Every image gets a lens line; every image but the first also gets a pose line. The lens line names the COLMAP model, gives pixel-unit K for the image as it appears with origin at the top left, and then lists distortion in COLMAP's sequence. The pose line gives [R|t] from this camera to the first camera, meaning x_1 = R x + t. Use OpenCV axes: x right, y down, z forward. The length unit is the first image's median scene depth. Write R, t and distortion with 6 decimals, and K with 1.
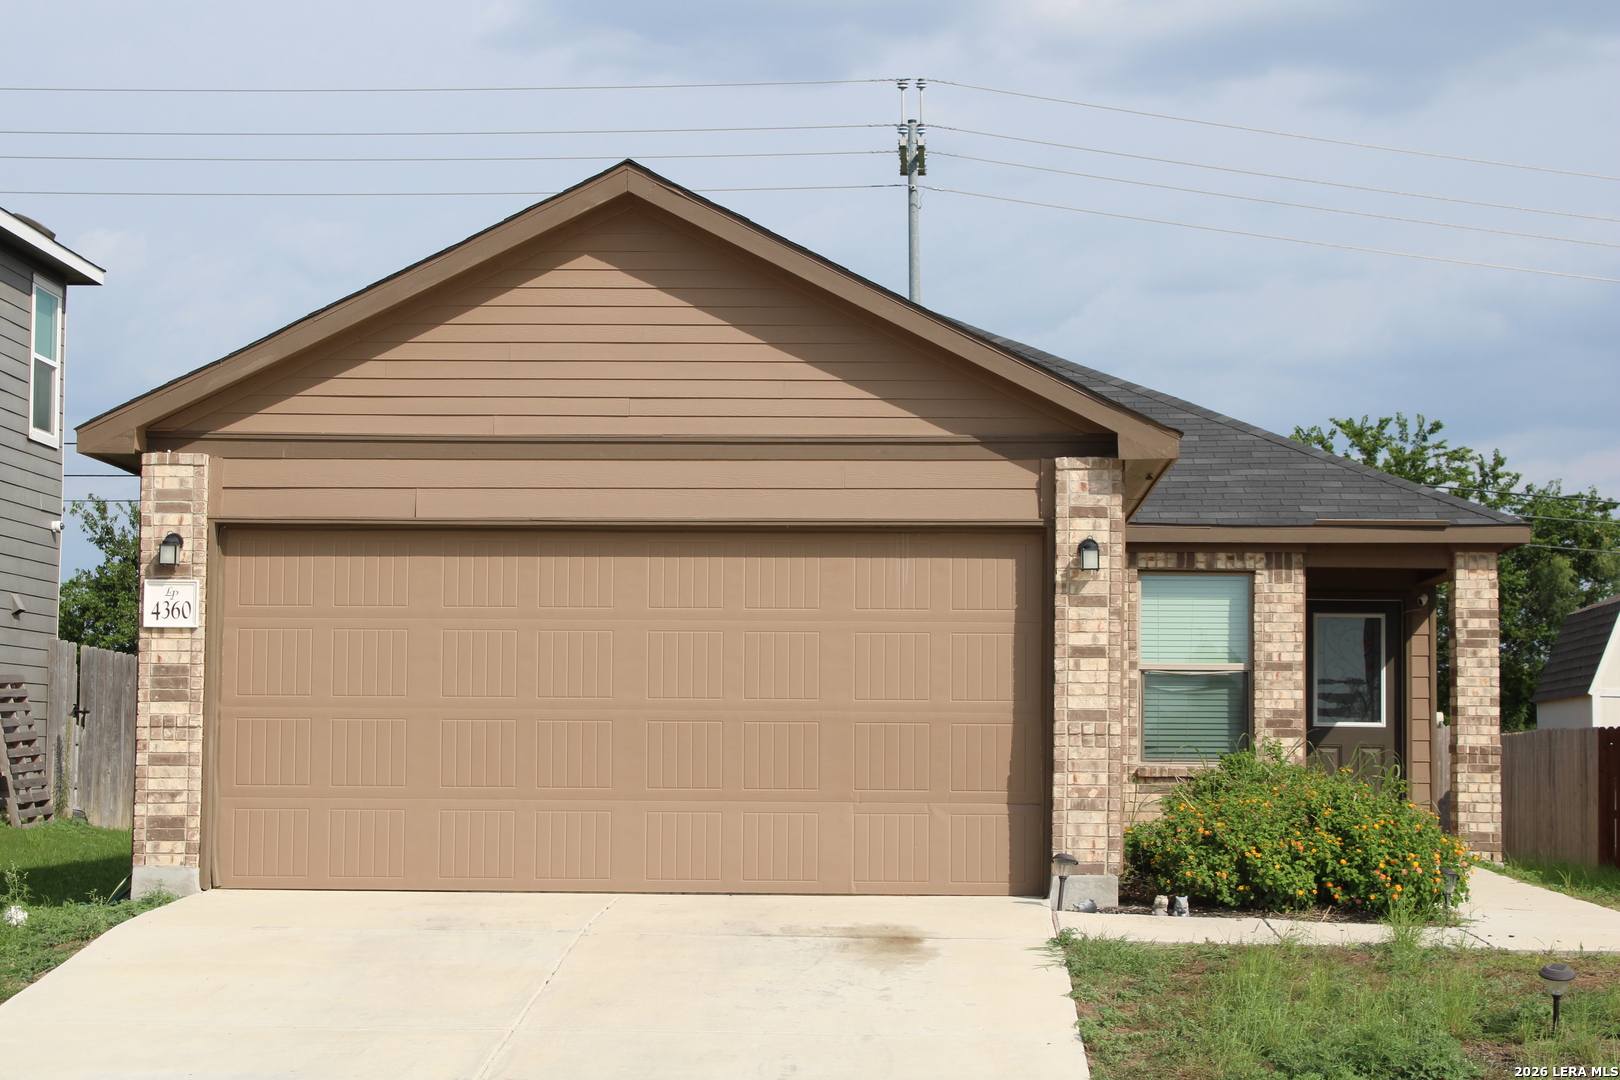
lens RADIAL K [[3205.5, 0, 810.6], [0, 3205.5, 533.8], [0, 0, 1]] dist [0.043173, 0.000000]
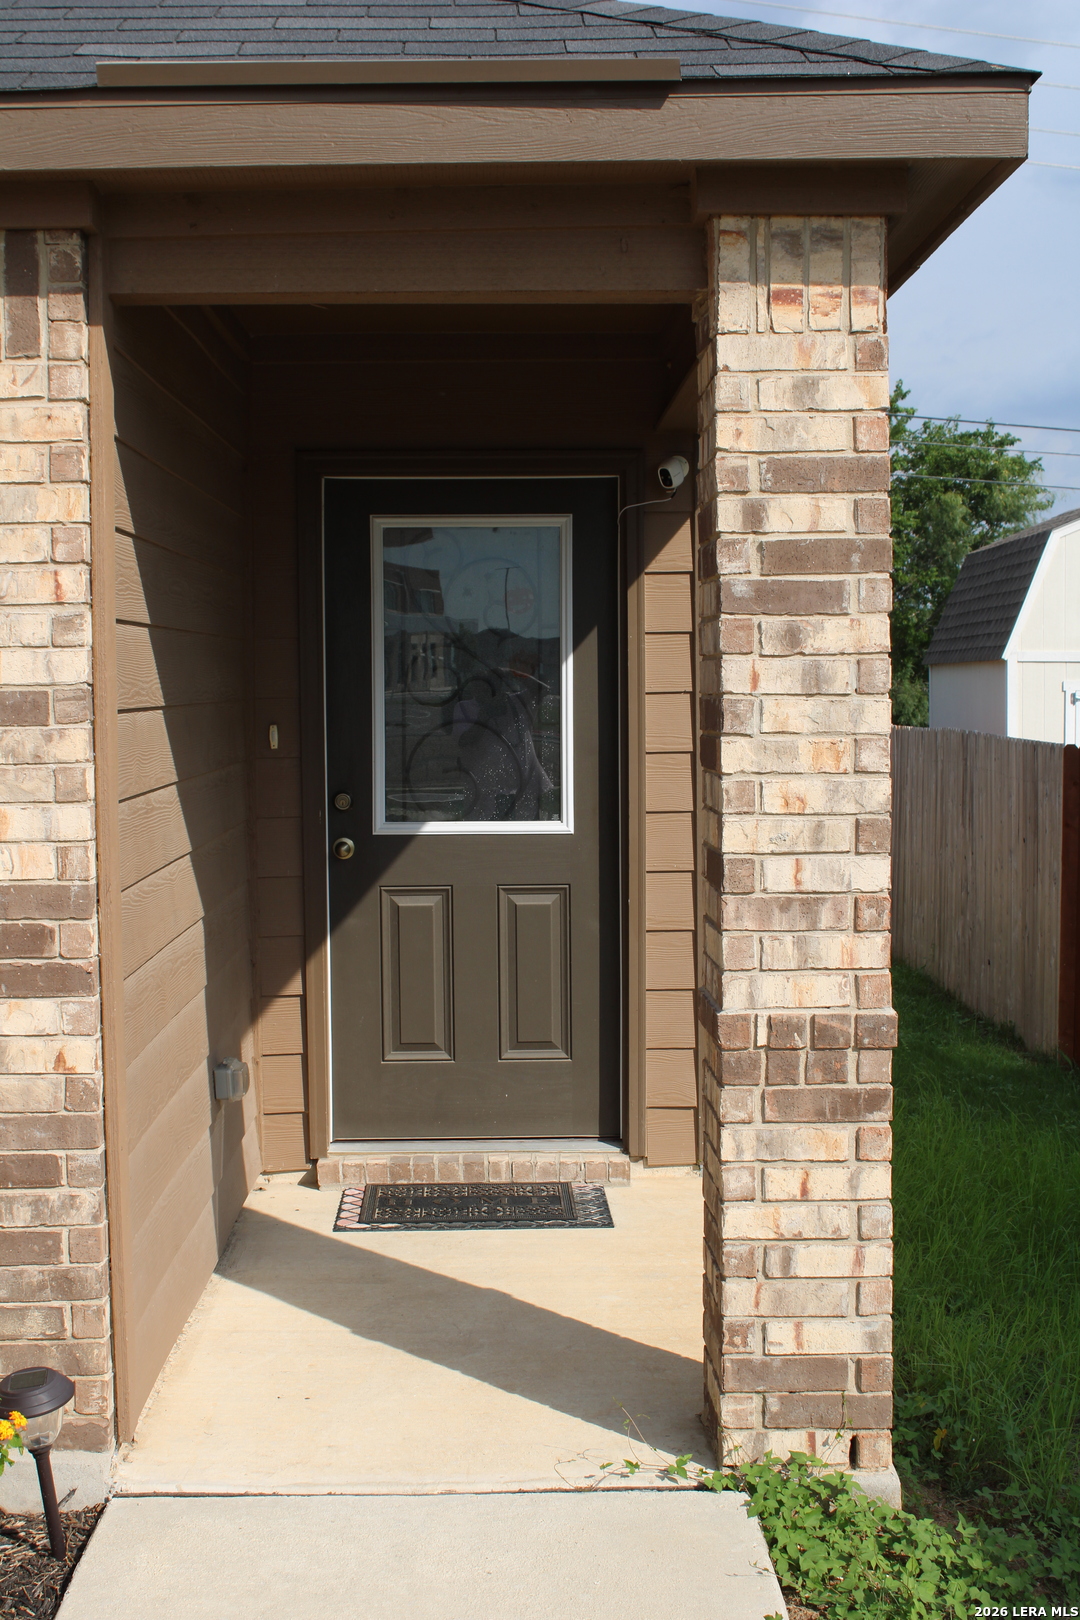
lens RADIAL K [[2014.0, 0, 536.1], [0, 2014.0, 815.0], [0, 0, 1]] dist [0.013090, 0.000000]
pose [[0.999010, -0.020132, 0.039664, 0.181560], [0.014342, 0.989877, 0.141199, 0.028660], [-0.042106, -0.140490, 0.989186, 0.850237]]
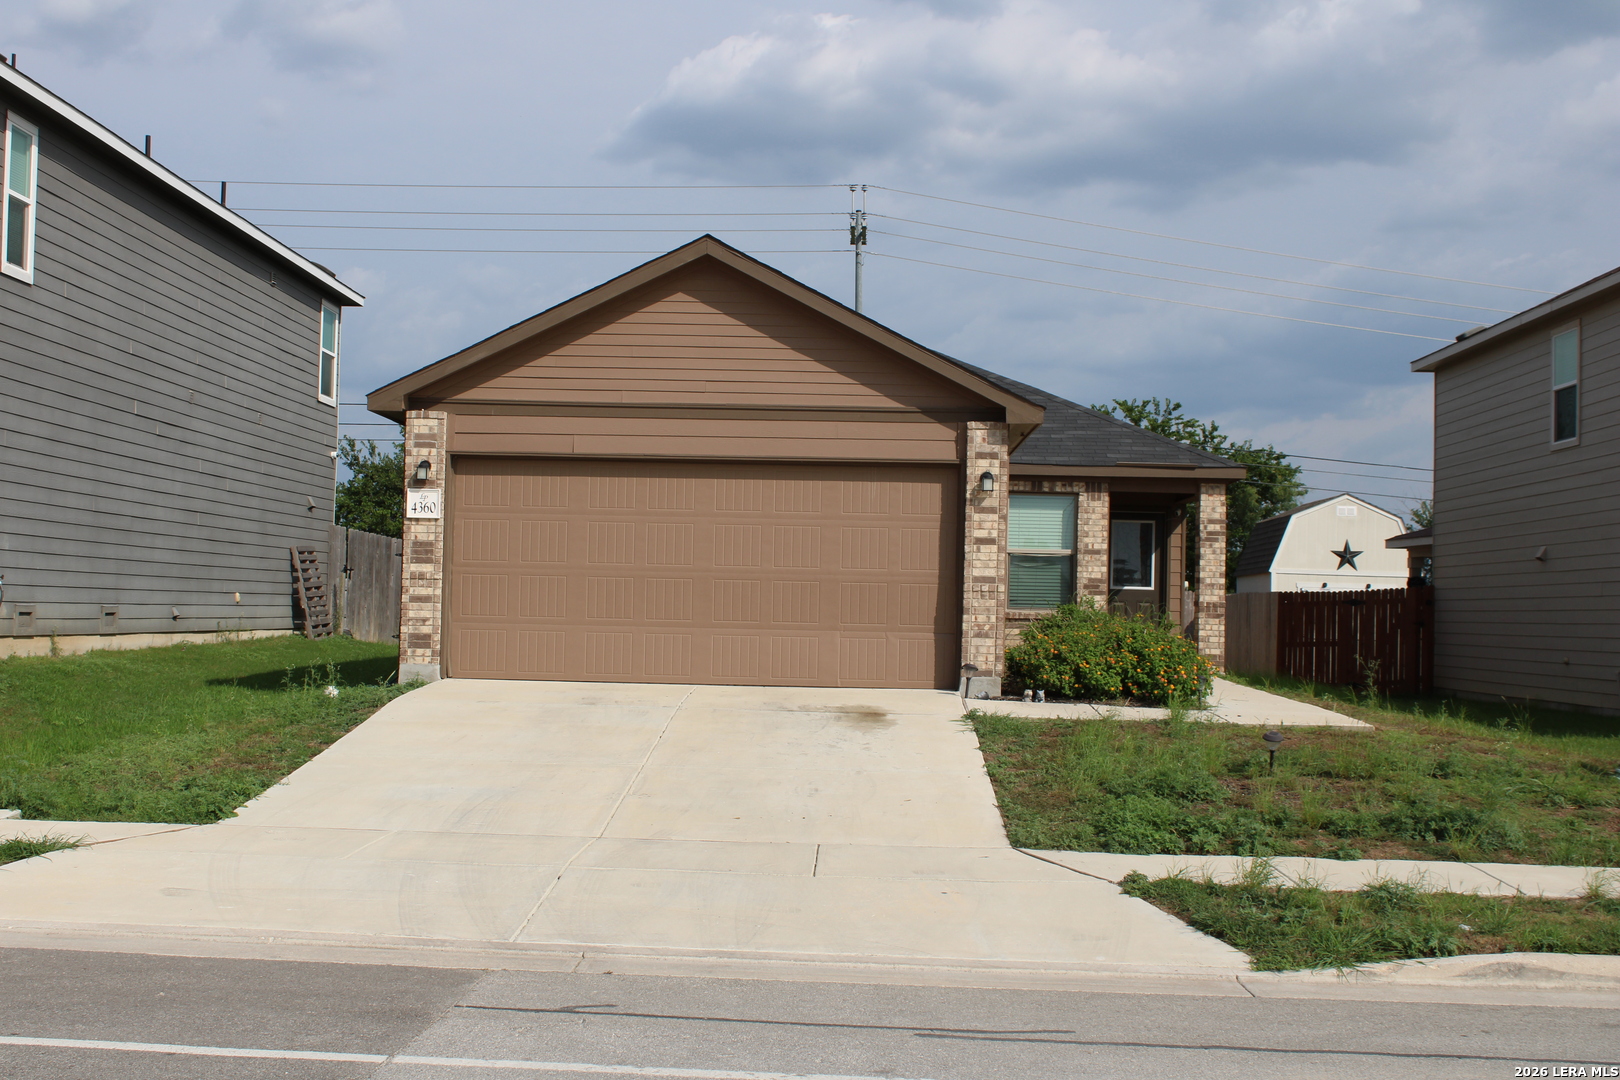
lens RADIAL K [[2003.1, 0, 807.4], [0, 2003.1, 542.0], [0, 0, 1]] dist [-0.084818, 0.000000]
pose [[0.999737, 0.014119, 0.018052, -0.017478], [-0.014791, 0.999182, 0.037637, 0.000155], [-0.017505, -0.037894, 0.999128, -0.013952]]
